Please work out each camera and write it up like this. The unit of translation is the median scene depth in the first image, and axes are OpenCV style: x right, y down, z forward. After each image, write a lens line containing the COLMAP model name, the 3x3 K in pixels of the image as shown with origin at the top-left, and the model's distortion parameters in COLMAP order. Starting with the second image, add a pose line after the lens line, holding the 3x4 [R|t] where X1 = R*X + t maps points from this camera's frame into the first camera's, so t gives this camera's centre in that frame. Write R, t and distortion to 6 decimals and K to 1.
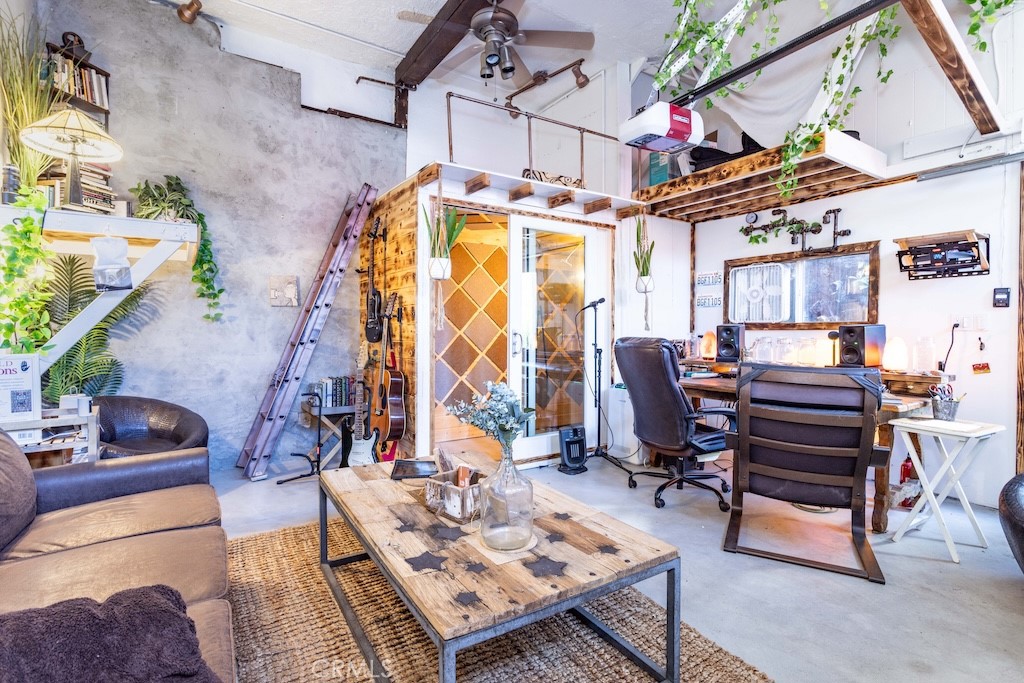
lens RADIAL K [[507.3, 0, 512.1], [0, 507.3, 339.4], [0, 0, 1]] dist [0.002251, 0.000853]
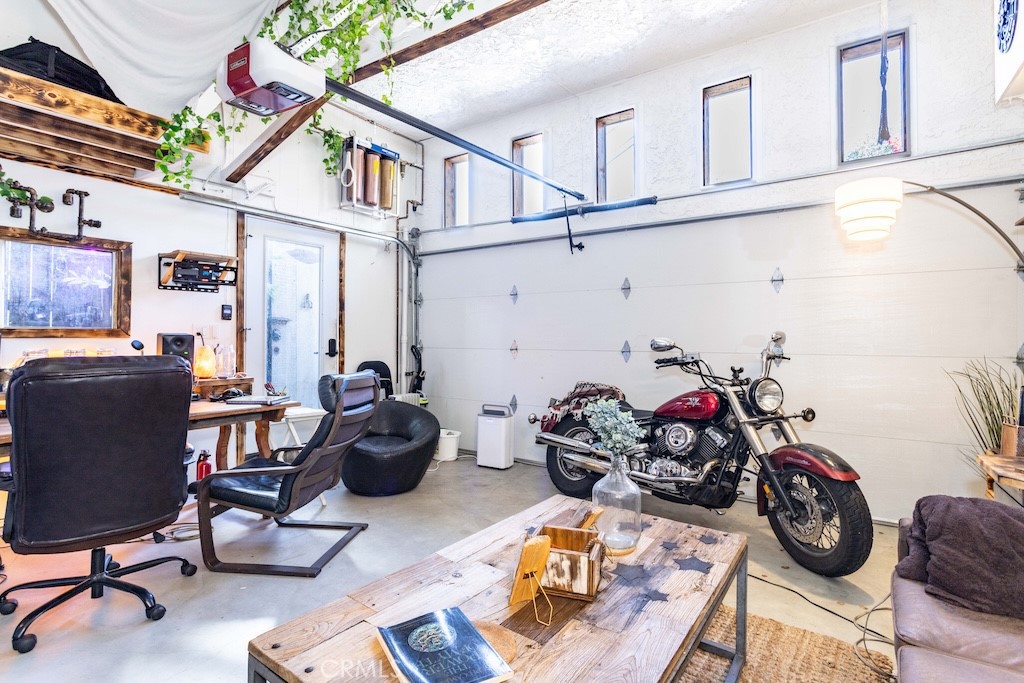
lens RADIAL K [[507.3, 0, 509.7], [0, 507.3, 335.7], [0, 0, 1]] dist [0.002251, 0.000853]
pose [[-0.386732, -0.005127, 0.922178, -0.402481], [0.010127, 0.999901, 0.009806, -0.024566], [-0.922137, 0.013131, -0.386641, 0.705680]]
